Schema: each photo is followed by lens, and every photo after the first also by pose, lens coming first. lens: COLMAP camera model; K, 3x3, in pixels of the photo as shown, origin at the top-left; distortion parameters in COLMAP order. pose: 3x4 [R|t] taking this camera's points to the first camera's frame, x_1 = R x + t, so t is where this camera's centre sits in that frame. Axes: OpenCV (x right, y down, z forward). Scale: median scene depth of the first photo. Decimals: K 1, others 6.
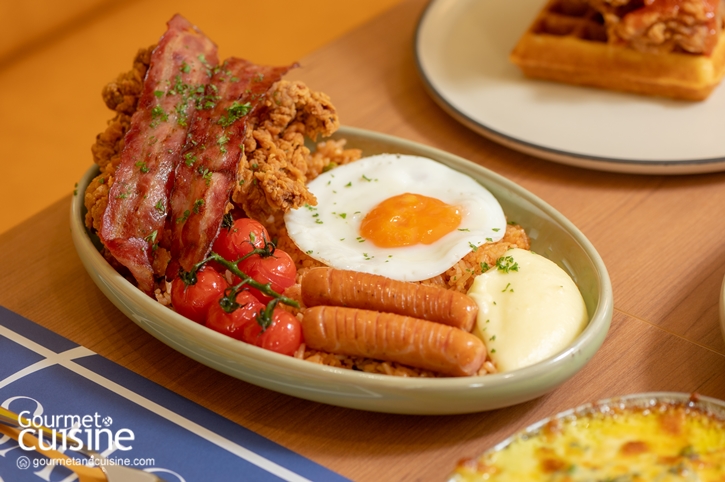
lens RADIAL K [[2190.4, 0, 362.5], [0, 2190.4, 241.0], [0, 0, 1]] dist [-0.106842, -0.745220]
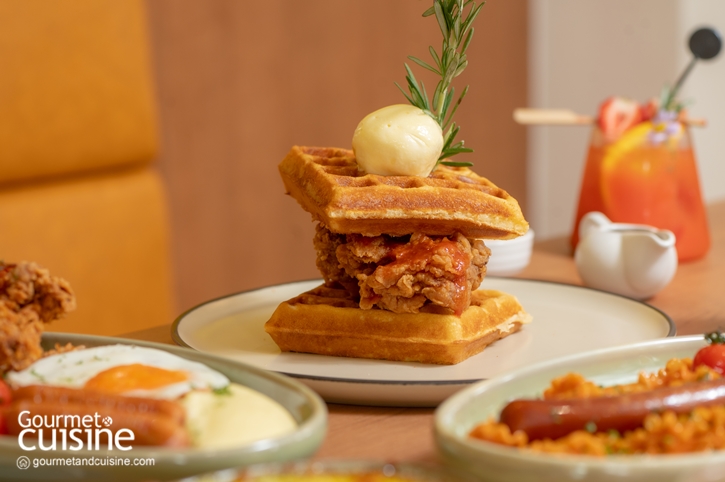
lens RADIAL K [[2190.4, 0, 362.5], [0, 2190.4, 241.0], [0, 0, 1]] dist [-0.106842, -0.745220]
pose [[0.997220, 0.059744, 0.044540, 0.070412], [-0.039882, 0.932770, -0.358258, 0.258650], [-0.062949, 0.355486, 0.932560, 0.047011]]
